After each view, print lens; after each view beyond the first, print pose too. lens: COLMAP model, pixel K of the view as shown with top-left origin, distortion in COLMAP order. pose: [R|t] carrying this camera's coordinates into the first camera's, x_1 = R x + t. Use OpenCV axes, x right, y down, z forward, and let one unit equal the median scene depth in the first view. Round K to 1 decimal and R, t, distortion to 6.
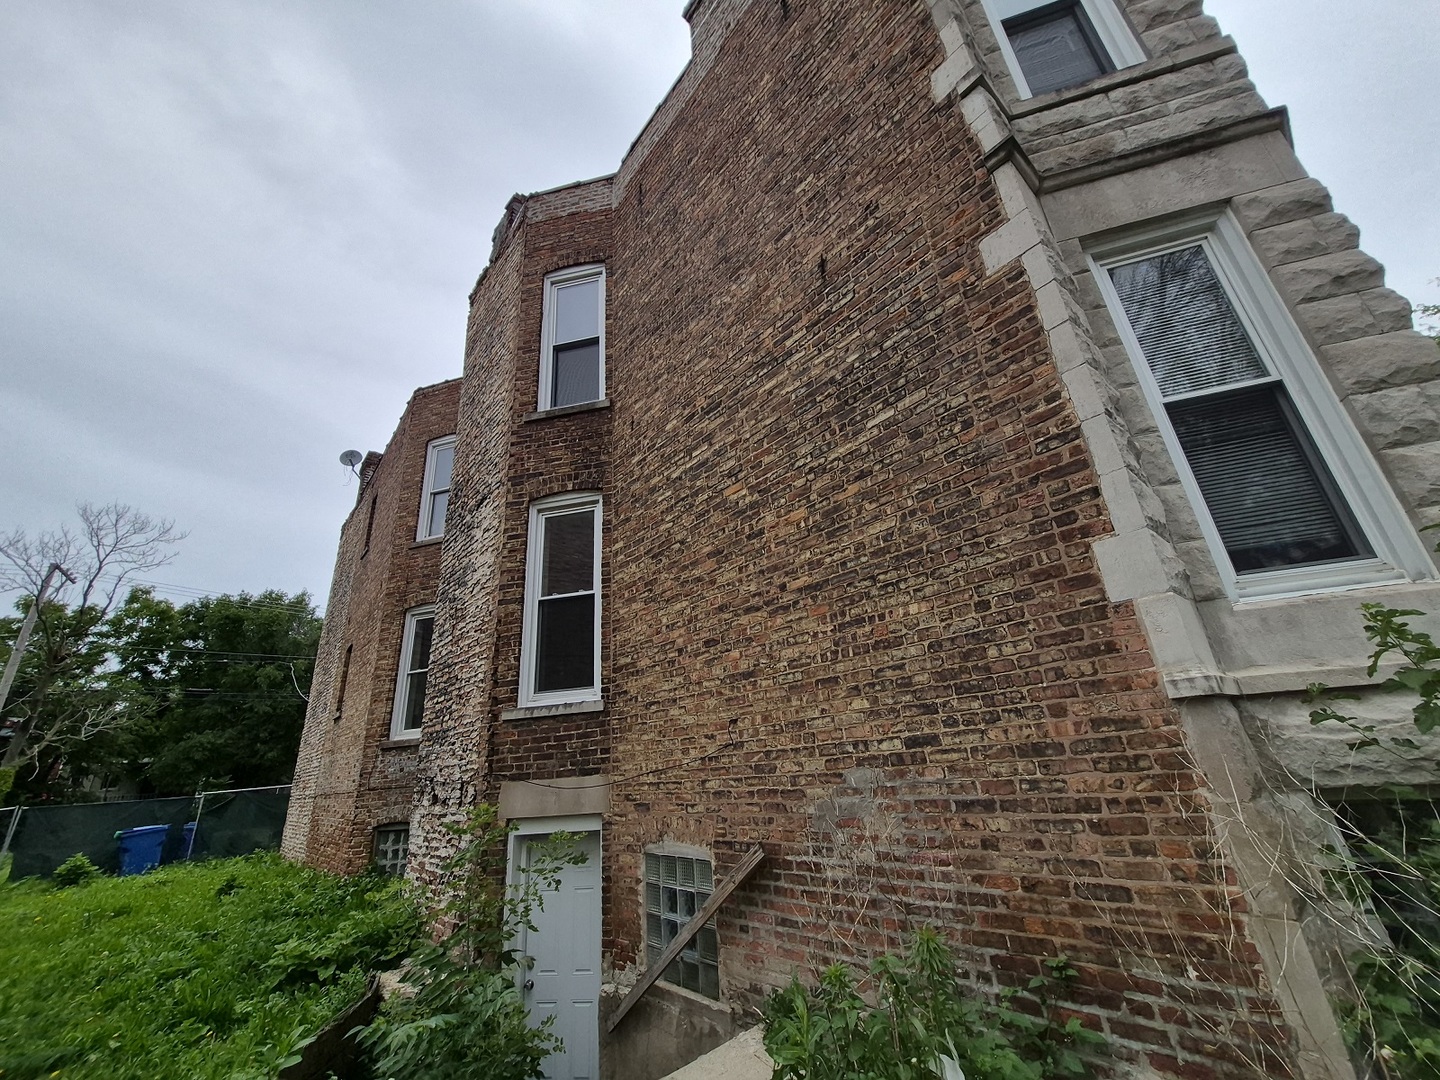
lens RADIAL K [[575.2, 0, 720.0], [0, 575.2, 540.0], [0, 0, 1]] dist [0.001172, 0.000191]
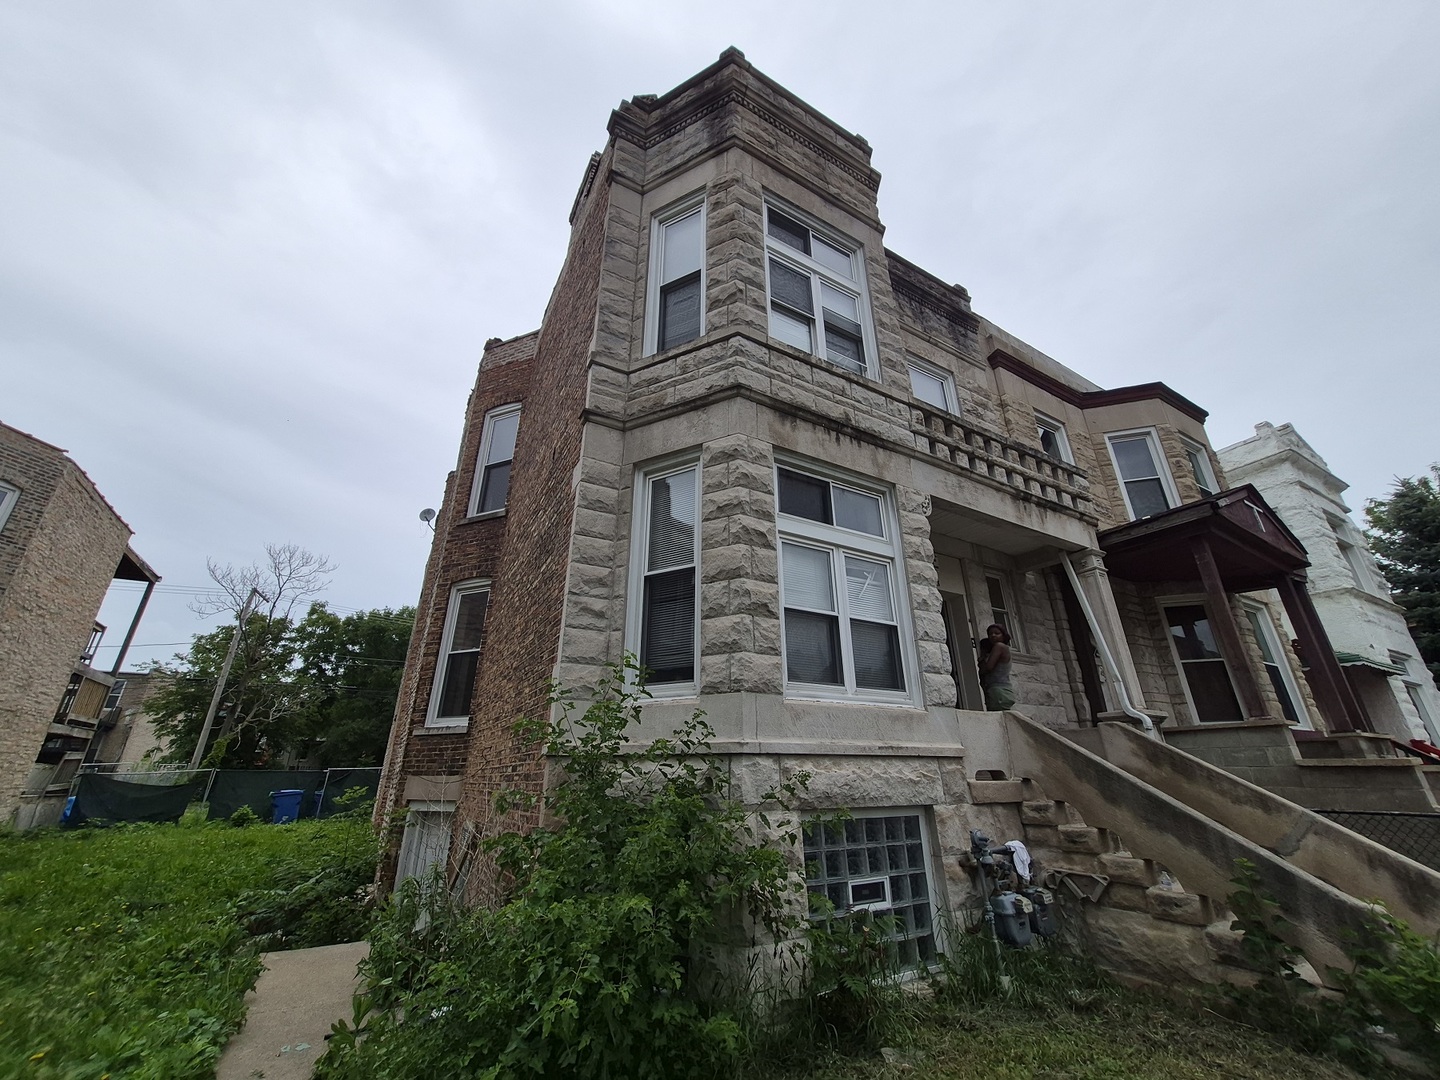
lens RADIAL K [[573.7, 0, 720.0], [0, 573.7, 540.0], [0, 0, 1]] dist [-0.000138, -0.000137]
pose [[0.978199, -0.012464, -0.207297, 0.522251], [0.009957, 0.999864, -0.013136, -0.124818], [0.207433, 0.010785, 0.978190, -0.231151]]
